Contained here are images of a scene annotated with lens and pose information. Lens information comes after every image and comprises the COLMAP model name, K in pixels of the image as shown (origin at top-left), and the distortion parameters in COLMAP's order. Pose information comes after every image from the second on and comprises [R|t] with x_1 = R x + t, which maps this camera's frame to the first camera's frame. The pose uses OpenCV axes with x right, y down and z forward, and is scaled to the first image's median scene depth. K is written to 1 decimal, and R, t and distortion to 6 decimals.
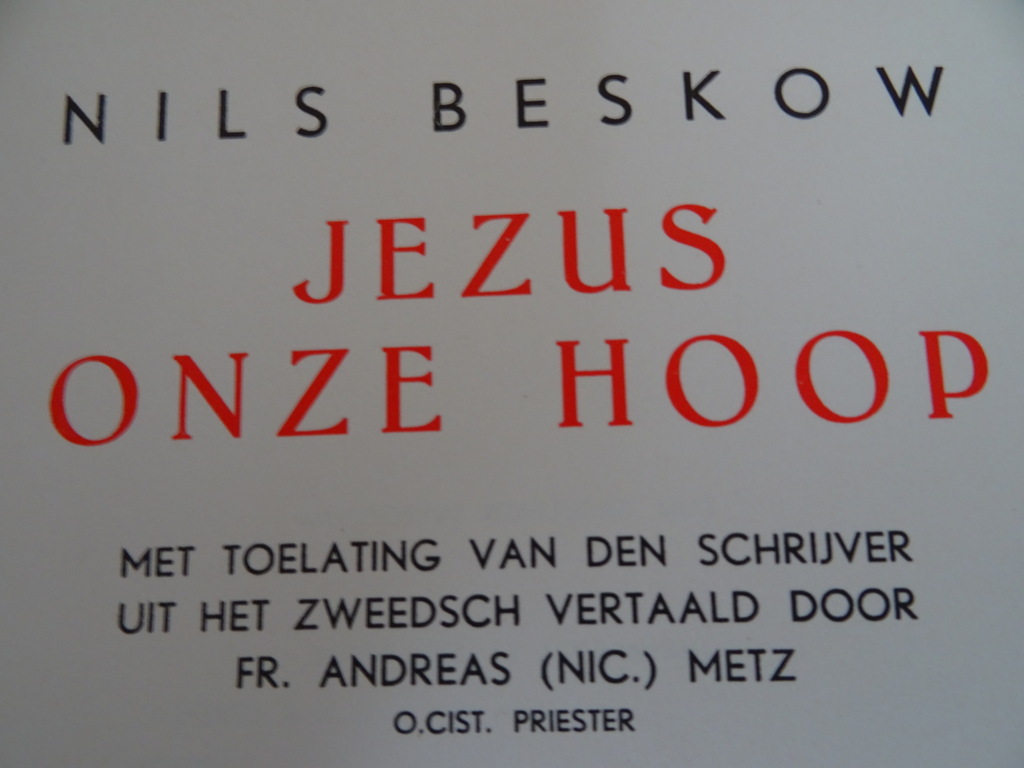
lens RADIAL K [[701.9, 0, 512.0], [0, 701.9, 384.0], [0, 0, 1]] dist [-0.004342, -0.035426]
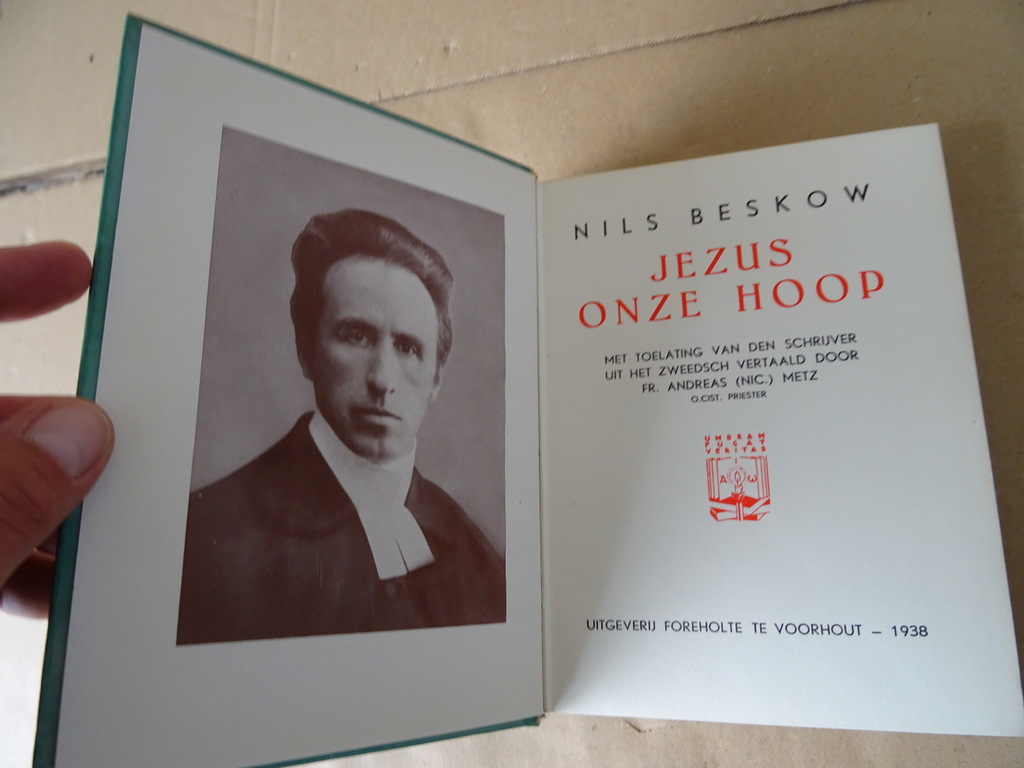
lens RADIAL K [[701.9, 0, 512.0], [0, 701.9, 384.0], [0, 0, 1]] dist [-0.004342, -0.035426]
pose [[0.959722, -0.047457, -0.276913, -0.056008], [0.027779, 0.996830, -0.074558, 0.617899], [0.279573, 0.063862, 0.957998, -2.404390]]
